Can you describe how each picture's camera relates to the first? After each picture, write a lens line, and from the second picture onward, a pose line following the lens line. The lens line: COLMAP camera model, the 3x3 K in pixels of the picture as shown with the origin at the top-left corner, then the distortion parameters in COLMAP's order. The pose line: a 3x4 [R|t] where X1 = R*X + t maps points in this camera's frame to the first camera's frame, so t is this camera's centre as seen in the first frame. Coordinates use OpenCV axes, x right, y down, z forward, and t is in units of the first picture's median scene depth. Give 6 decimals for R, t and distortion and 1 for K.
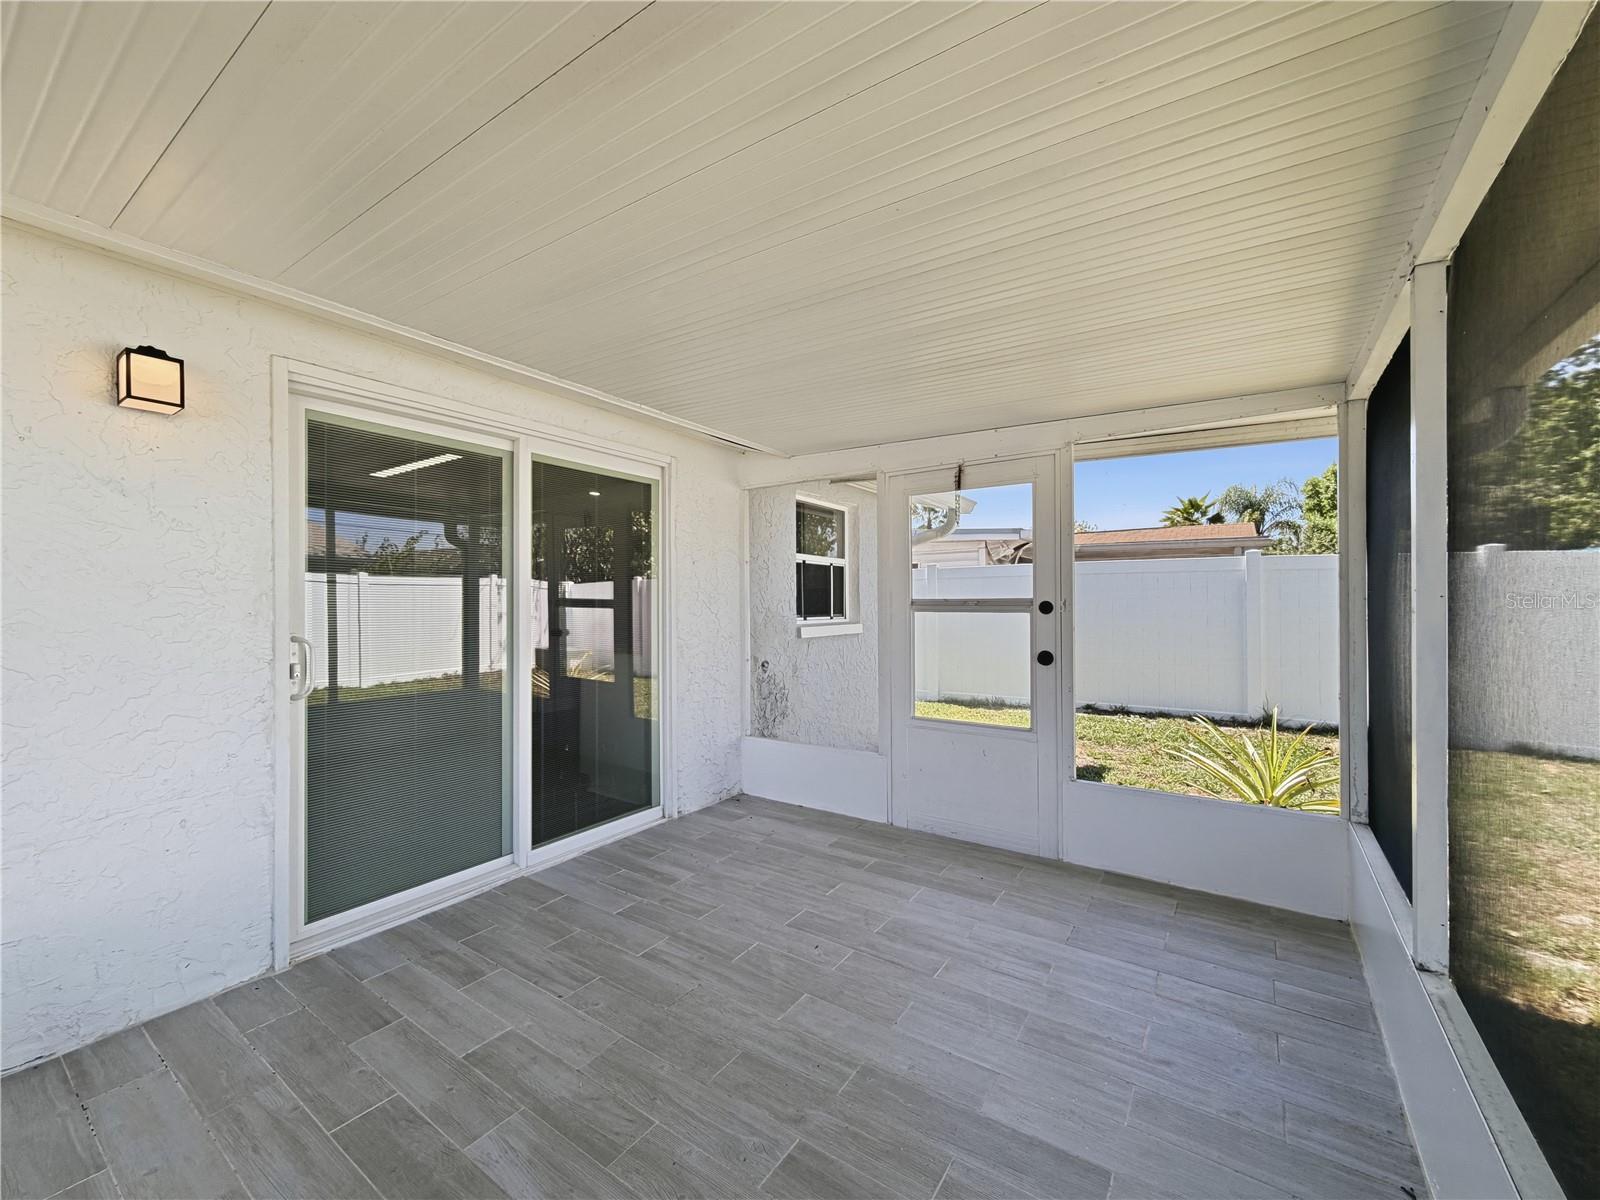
lens RADIAL K [[658.1, 0, 786.2], [0, 658.1, 604.9], [0, 0, 1]] dist [0.000933, -0.000004]
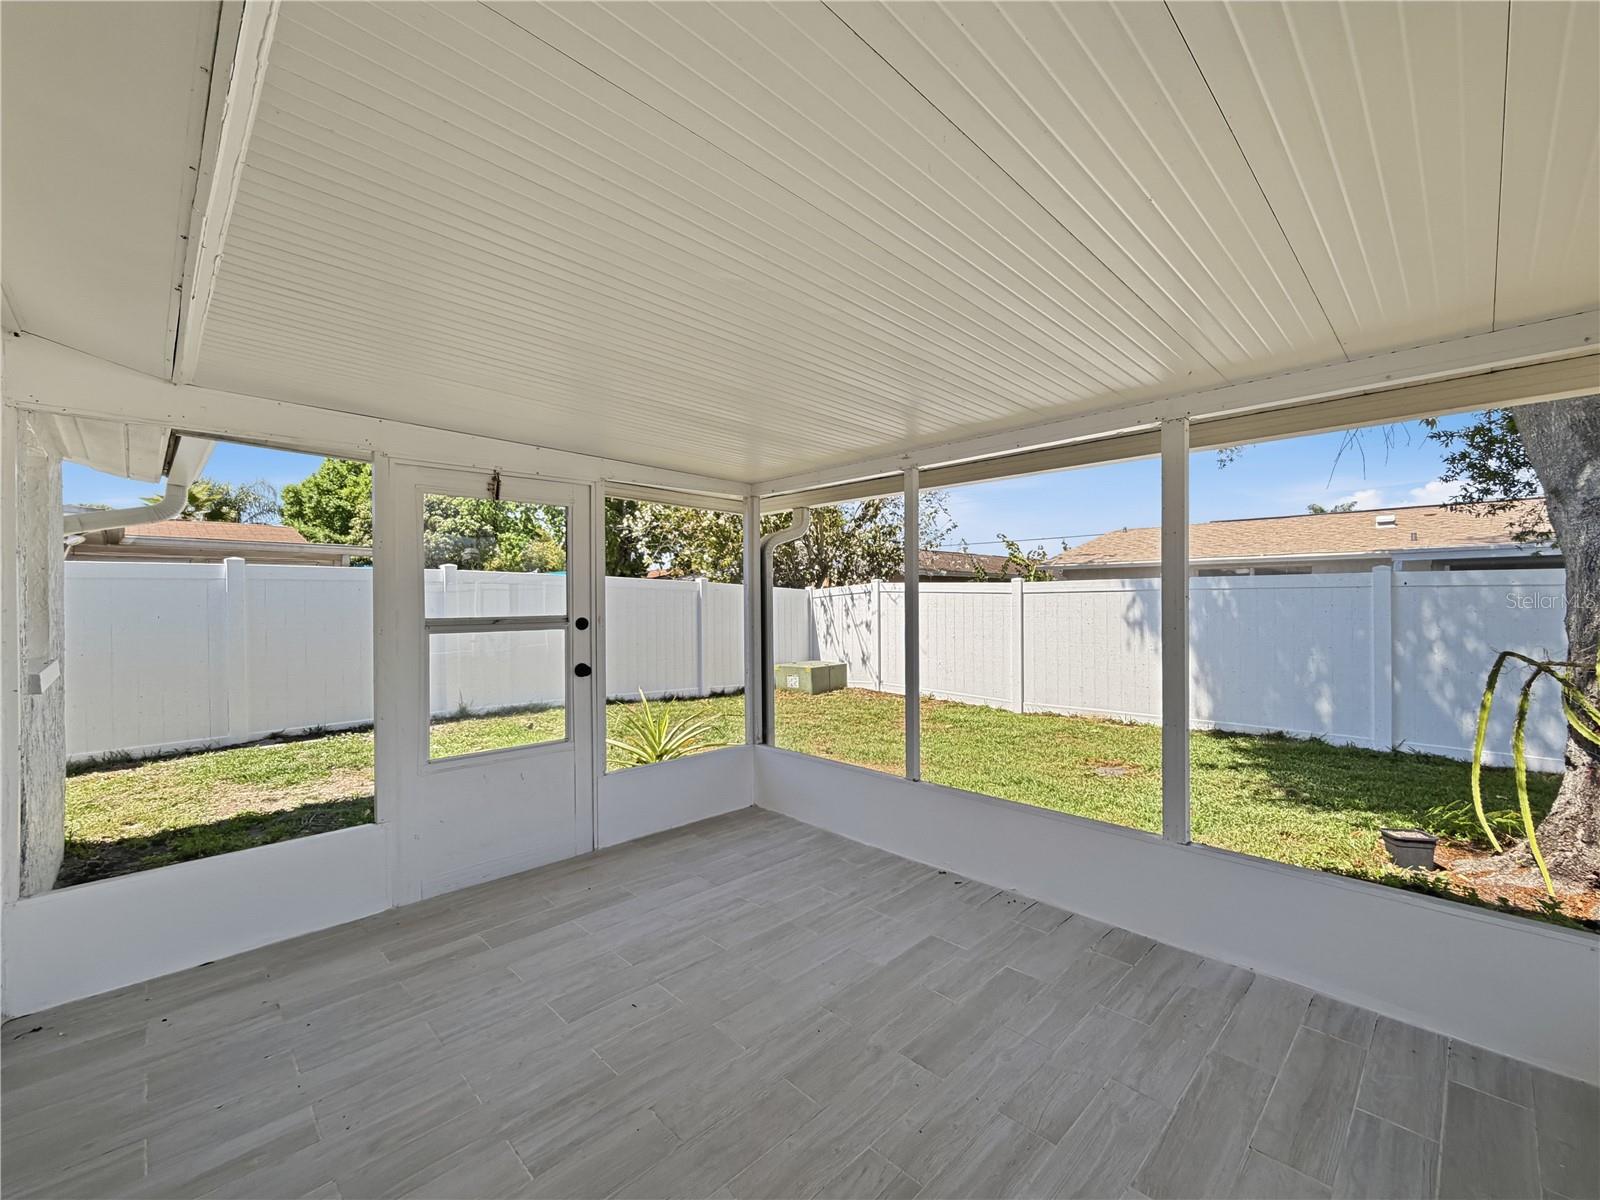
lens RADIAL K [[658.1, 0, 784.4], [0, 658.1, 595.3], [0, 0, 1]] dist [0.000933, -0.000004]
pose [[0.194553, 0.005873, 0.980874, -0.631640], [0.011734, 0.999897, -0.008314, -0.030598], [-0.980822, 0.013128, 0.194464, 0.475261]]
